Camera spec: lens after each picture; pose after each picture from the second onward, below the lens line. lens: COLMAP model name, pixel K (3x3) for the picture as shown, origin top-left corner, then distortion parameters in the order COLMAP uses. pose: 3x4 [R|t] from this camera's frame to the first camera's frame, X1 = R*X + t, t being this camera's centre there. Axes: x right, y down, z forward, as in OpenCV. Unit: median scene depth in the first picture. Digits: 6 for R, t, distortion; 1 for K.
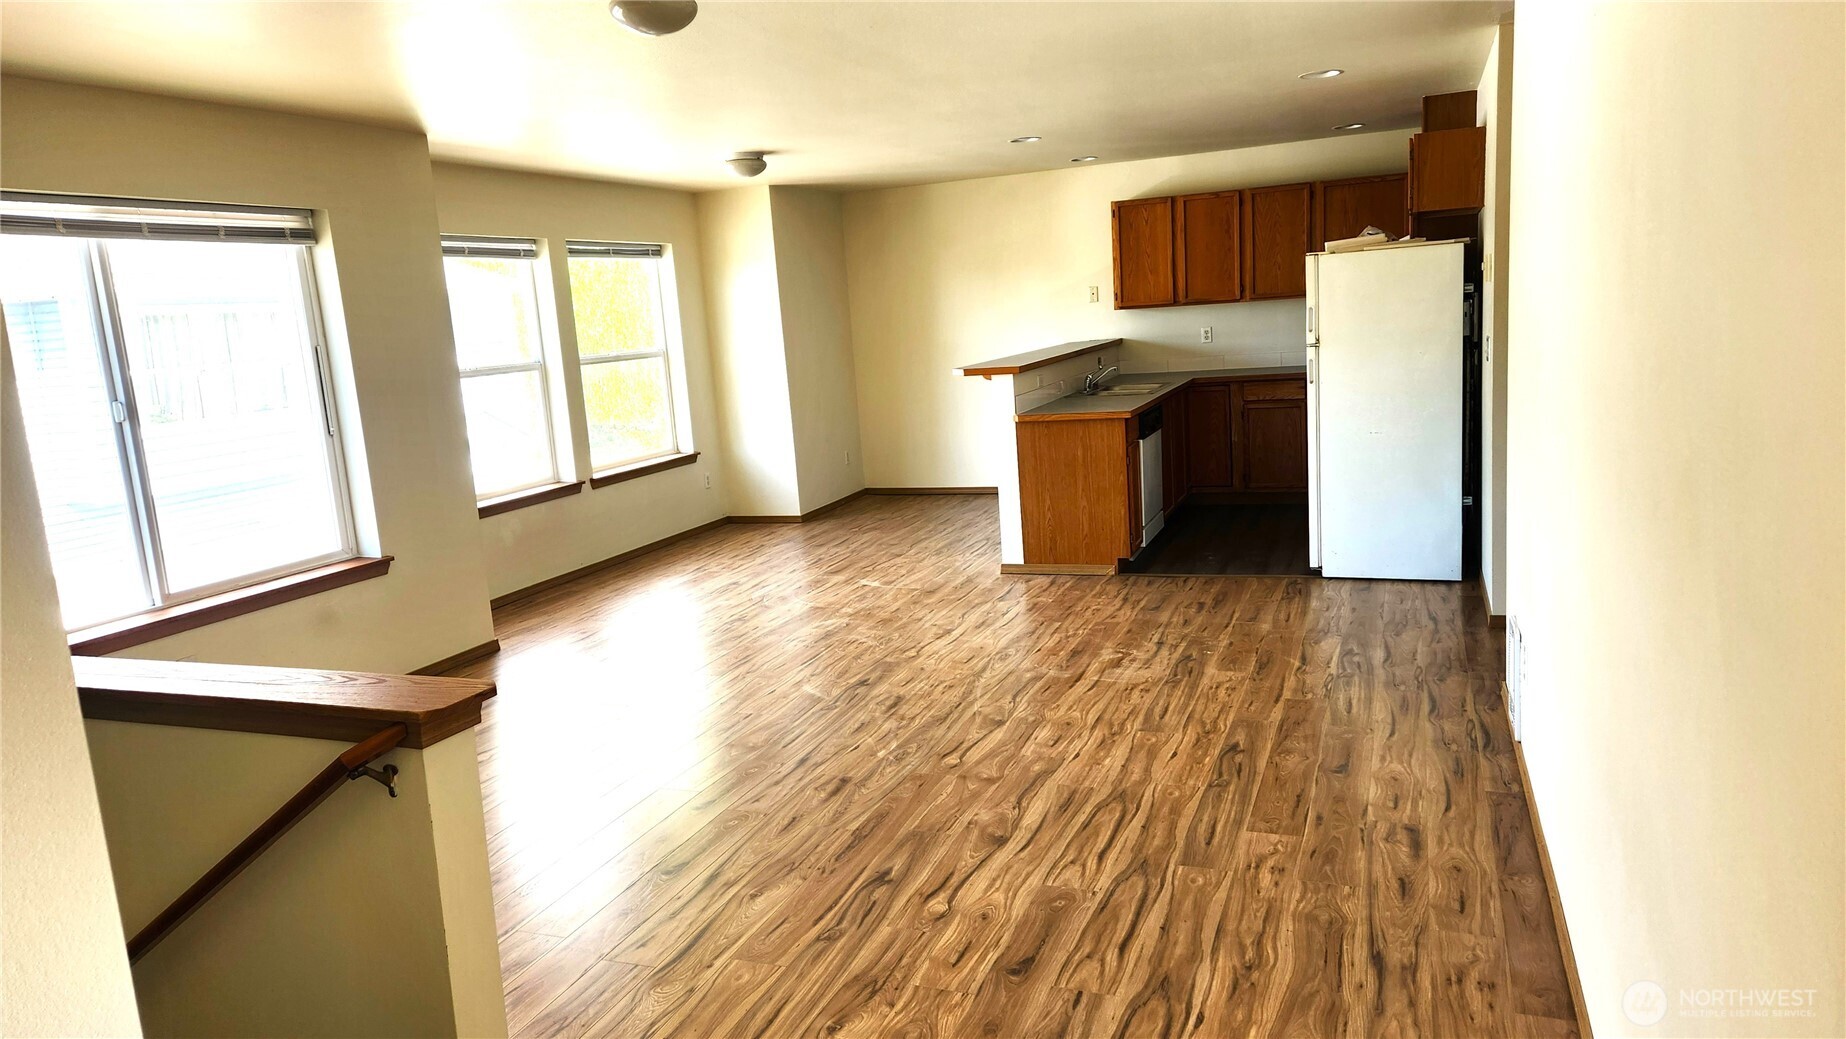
lens RADIAL K [[1231.2, 0, 918.0], [0, 1231.2, 523.9], [0, 0, 1]] dist [0.035833, -0.001580]
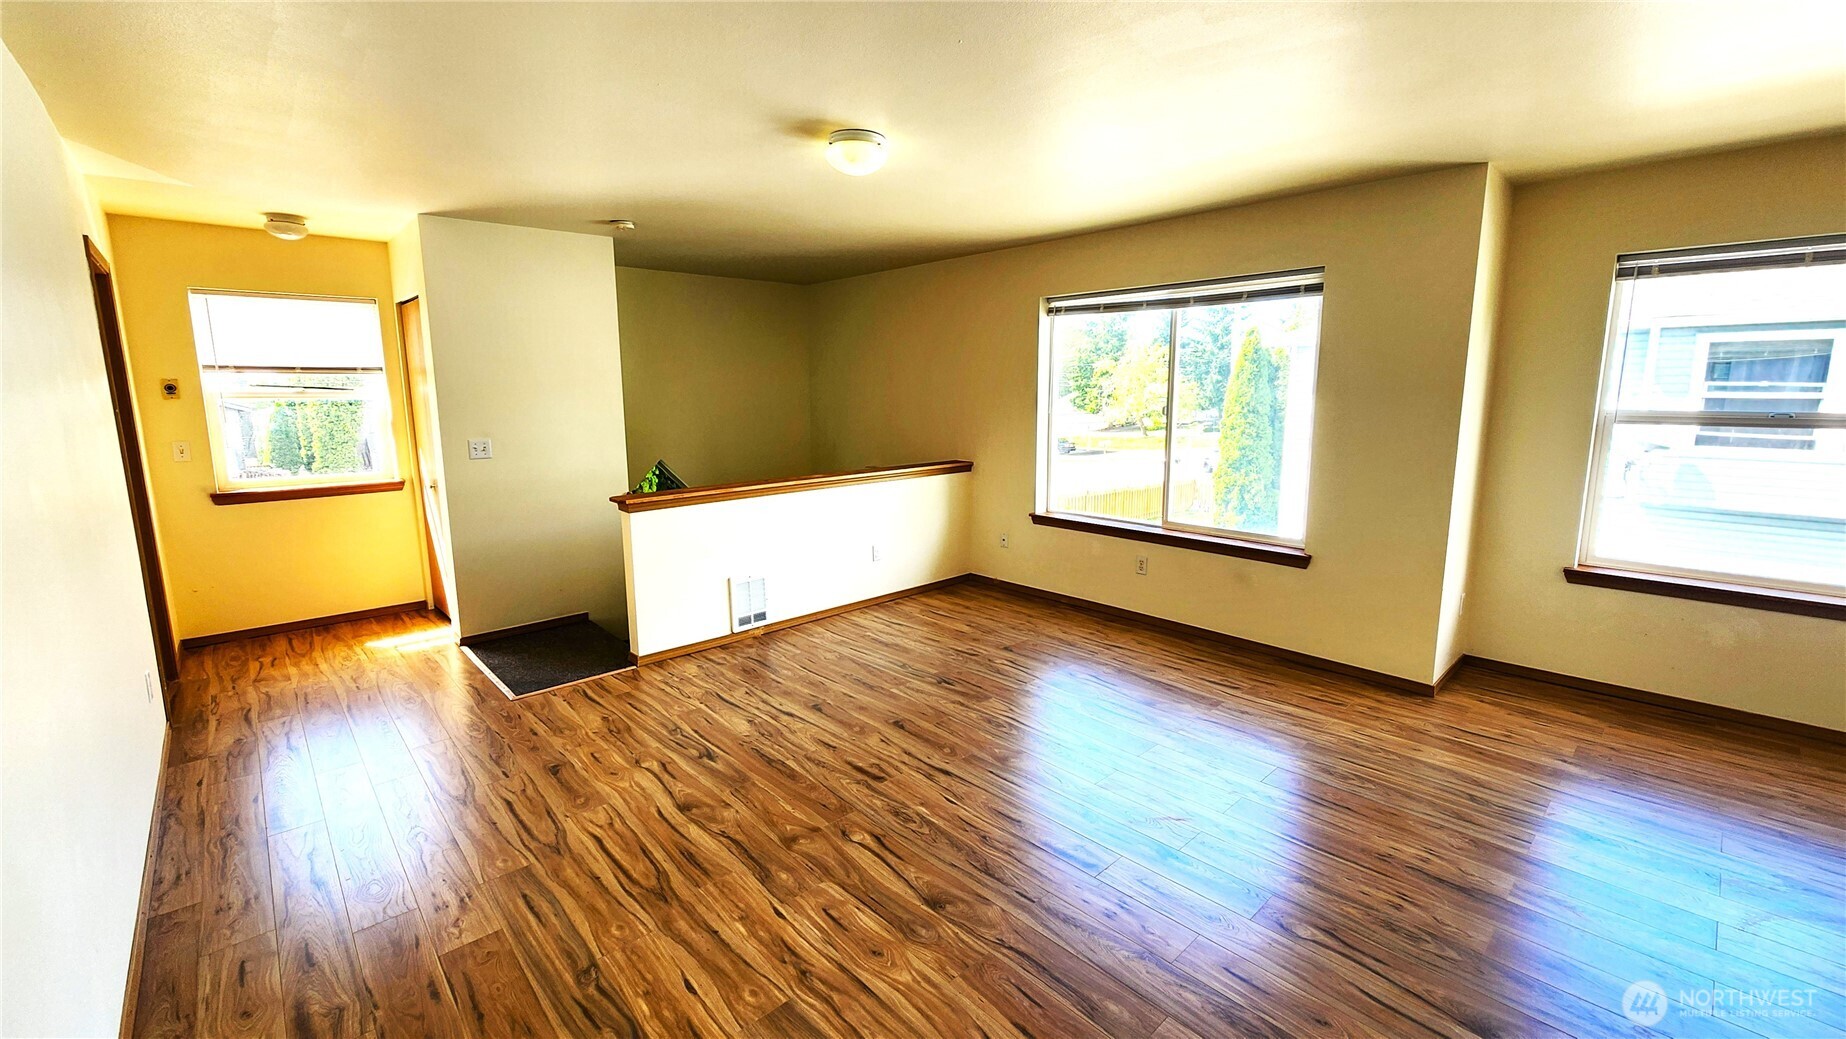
lens RADIAL K [[754.0, 0, 917.0], [0, 754.0, 508.8], [0, 0, 1]] dist [-0.001322, 0.000102]
pose [[-0.437448, 0.217673, -0.872501, 0.472890], [-0.118772, 0.947774, 0.296002, -0.240719], [0.891365, 0.233114, -0.388749, 1.197524]]
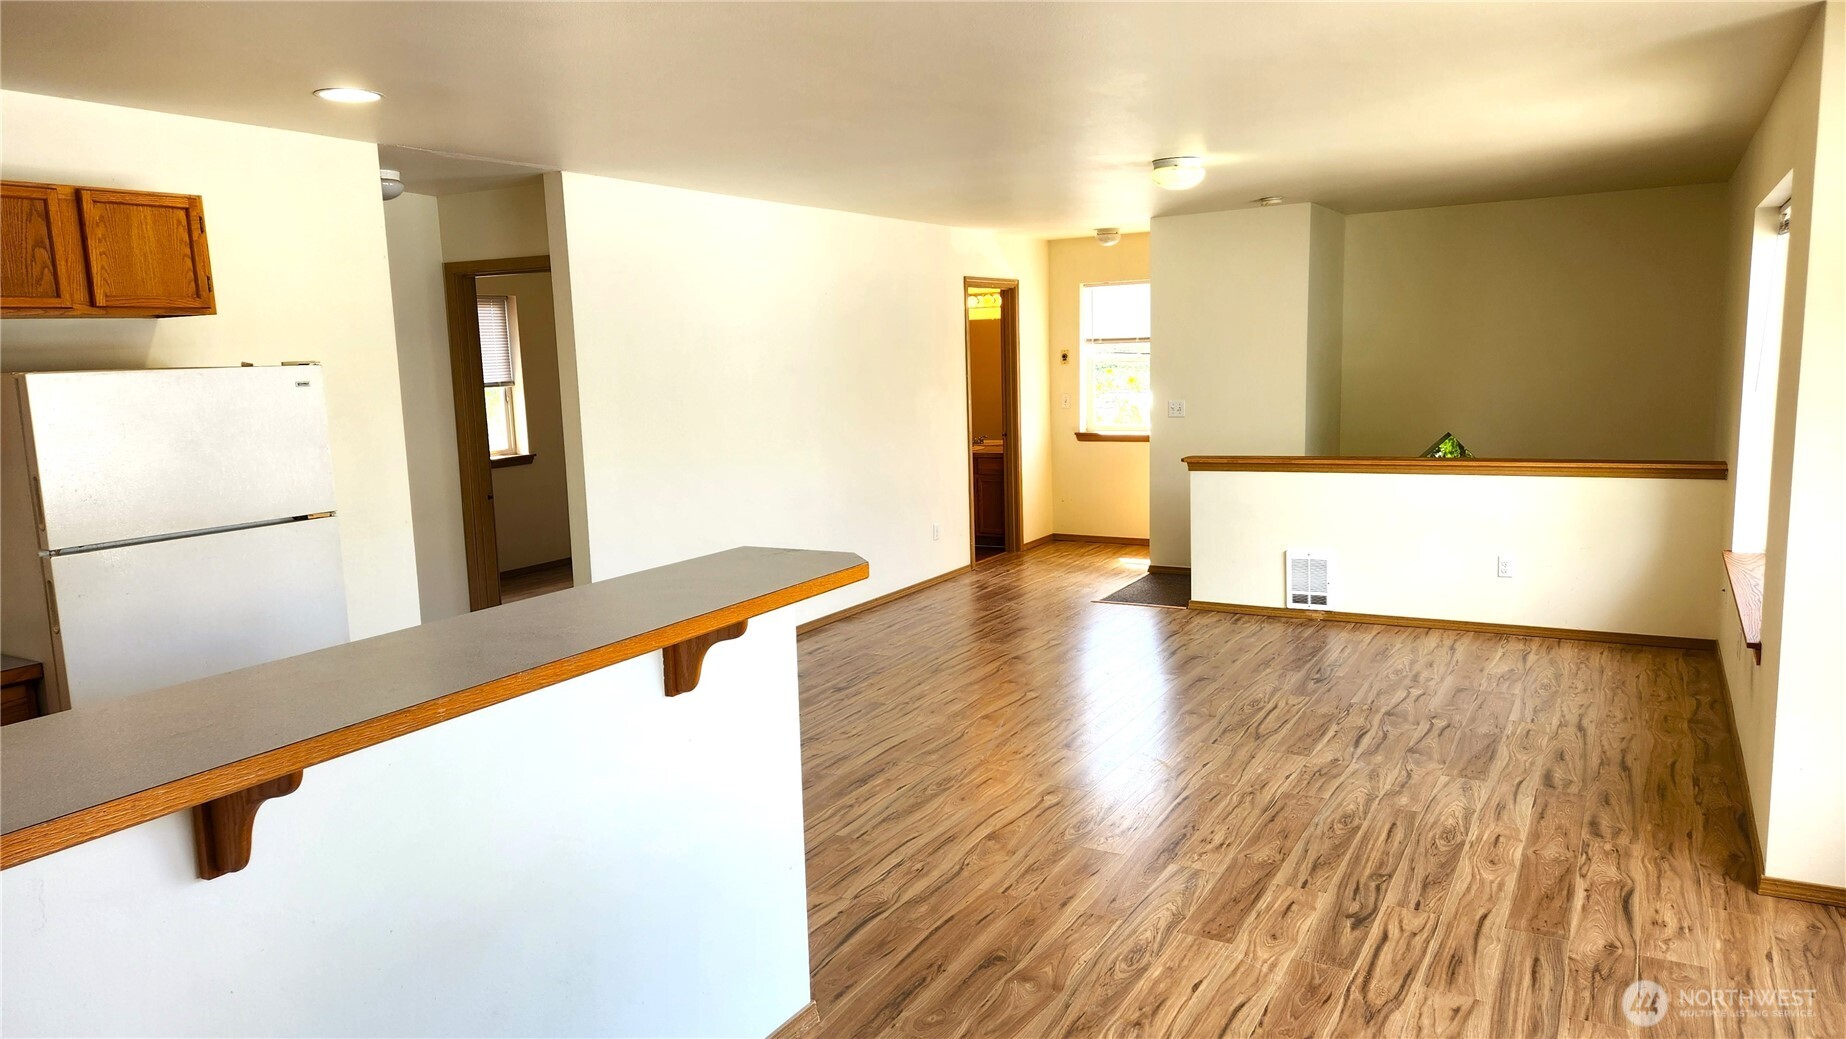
lens RADIAL K [[1231.2, 0, 908.5], [0, 1231.2, 524.7], [0, 0, 1]] dist [0.035833, -0.001580]
pose [[-0.982343, 0.079008, 0.169589, -0.085296], [0.127640, 0.945760, 0.298741, -0.414962], [-0.136788, 0.315112, -0.939145, 2.230947]]
